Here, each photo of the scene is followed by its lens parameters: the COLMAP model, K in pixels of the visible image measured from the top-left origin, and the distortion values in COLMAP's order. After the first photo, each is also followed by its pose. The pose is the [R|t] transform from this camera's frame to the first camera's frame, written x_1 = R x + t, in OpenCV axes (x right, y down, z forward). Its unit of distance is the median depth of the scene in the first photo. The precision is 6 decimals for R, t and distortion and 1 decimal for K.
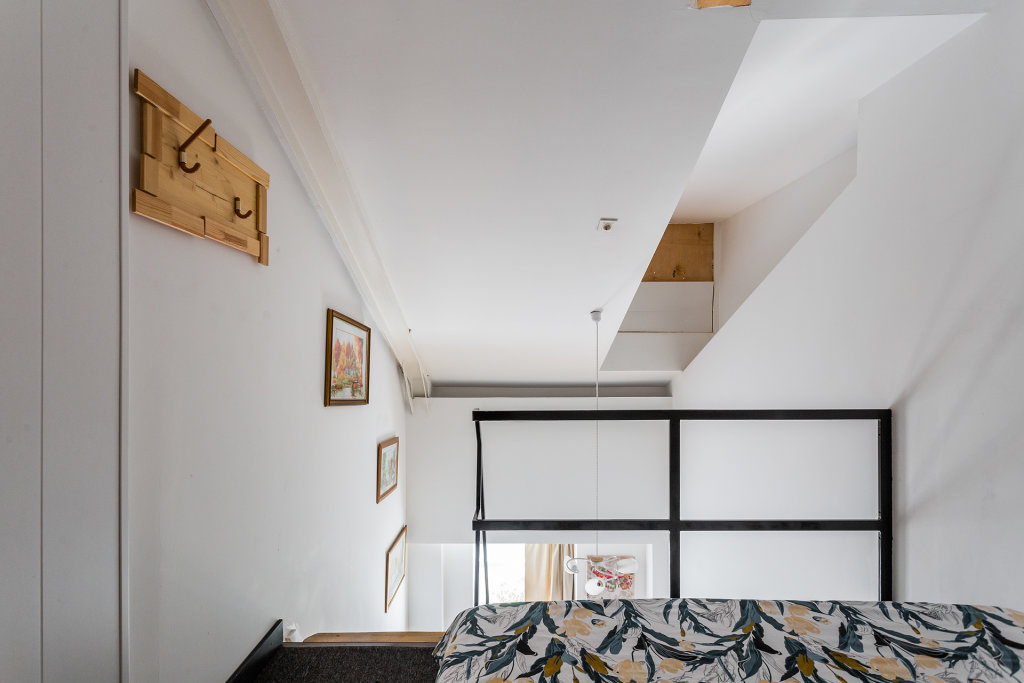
lens RADIAL K [[502.8, 0, 496.3], [0, 502.8, 362.8], [0, 0, 1]] dist [-0.014049, 0.007204]
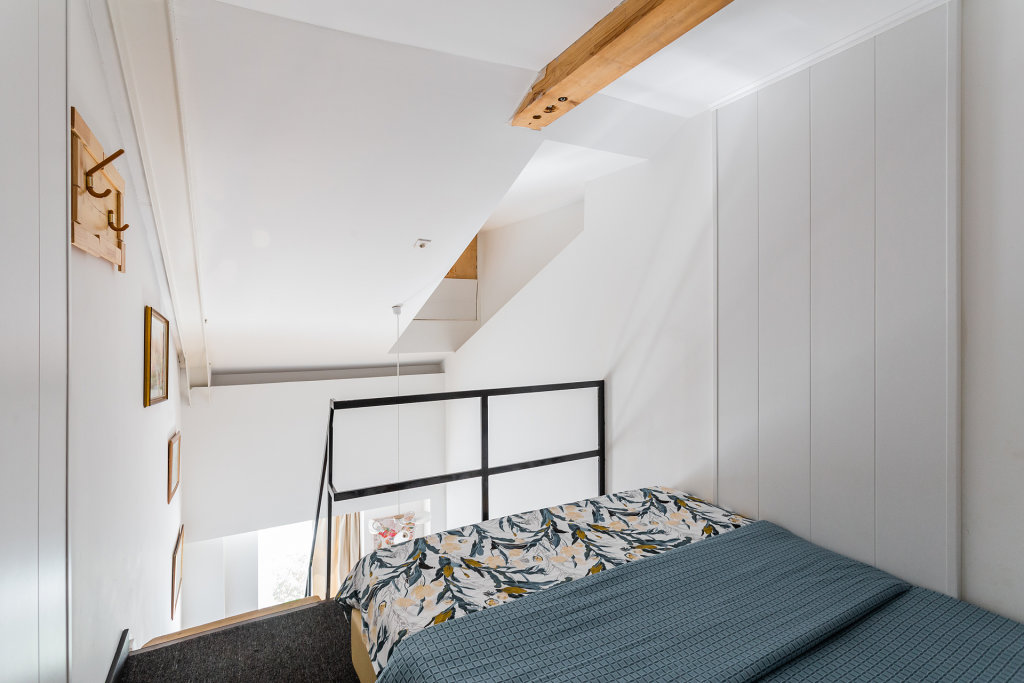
lens RADIAL K [[502.8, 0, 500.8], [0, 502.8, 336.4], [0, 0, 1]] dist [-0.014049, 0.007204]
pose [[0.864515, -0.015536, 0.502367, -0.430107], [0.012057, 0.999876, 0.010174, -0.094750], [-0.502462, -0.002738, 0.864595, -0.325040]]
